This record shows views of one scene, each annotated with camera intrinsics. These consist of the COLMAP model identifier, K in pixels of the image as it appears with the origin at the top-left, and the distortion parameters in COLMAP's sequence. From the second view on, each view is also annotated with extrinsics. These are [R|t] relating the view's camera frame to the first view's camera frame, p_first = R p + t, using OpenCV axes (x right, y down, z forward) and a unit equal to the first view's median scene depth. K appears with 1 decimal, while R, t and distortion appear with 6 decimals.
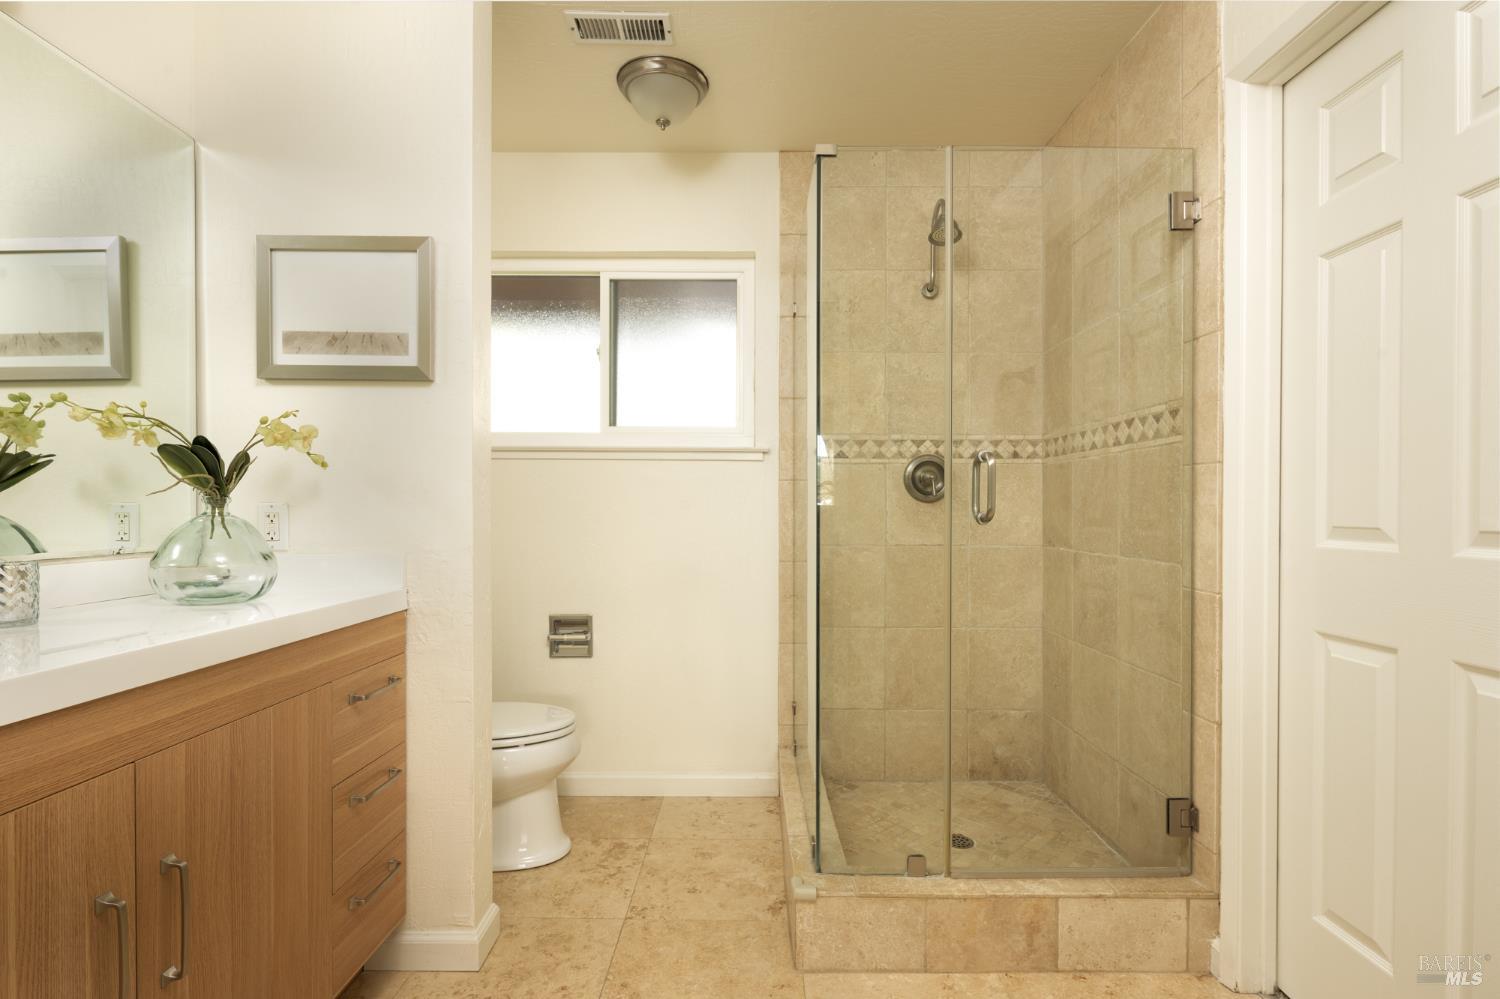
lens RADIAL K [[728.1, 0, 750.0], [0, 728.1, 499.5], [0, 0, 1]] dist [0.001019, -0.000530]
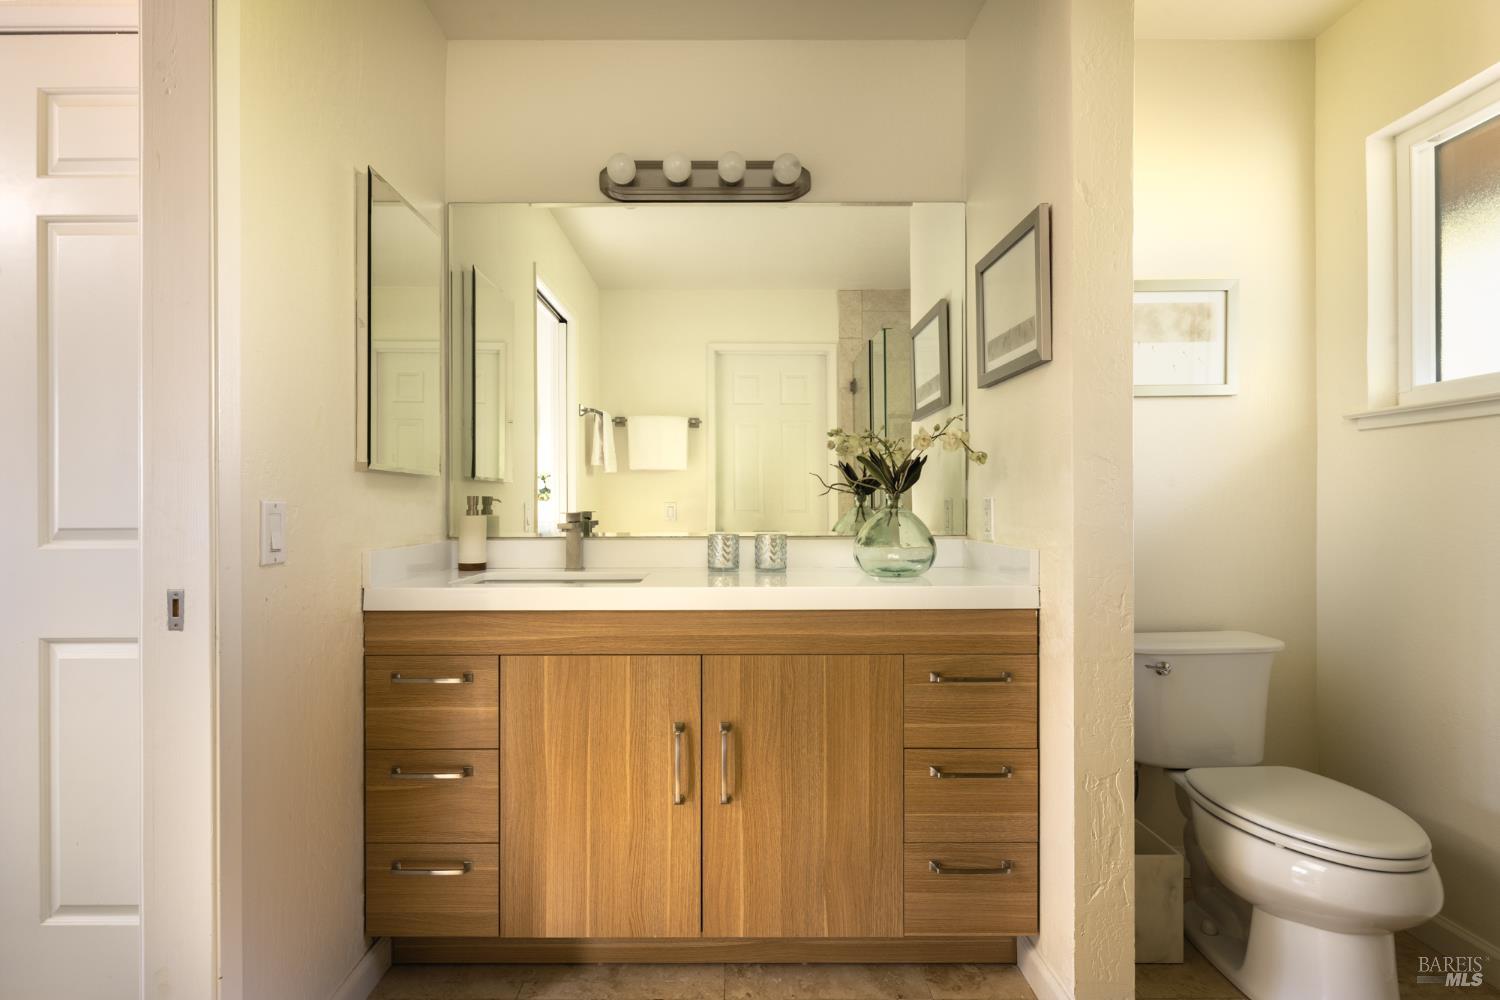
lens RADIAL K [[728.1, 0, 750.0], [0, 728.1, 500.0], [0, 0, 1]] dist [0.001019, -0.000530]
pose [[0.016975, -0.001731, -0.999854, 0.551885], [0.012922, 0.999915, -0.001511, 0.009296], [0.999772, -0.012894, 0.016996, 0.742092]]
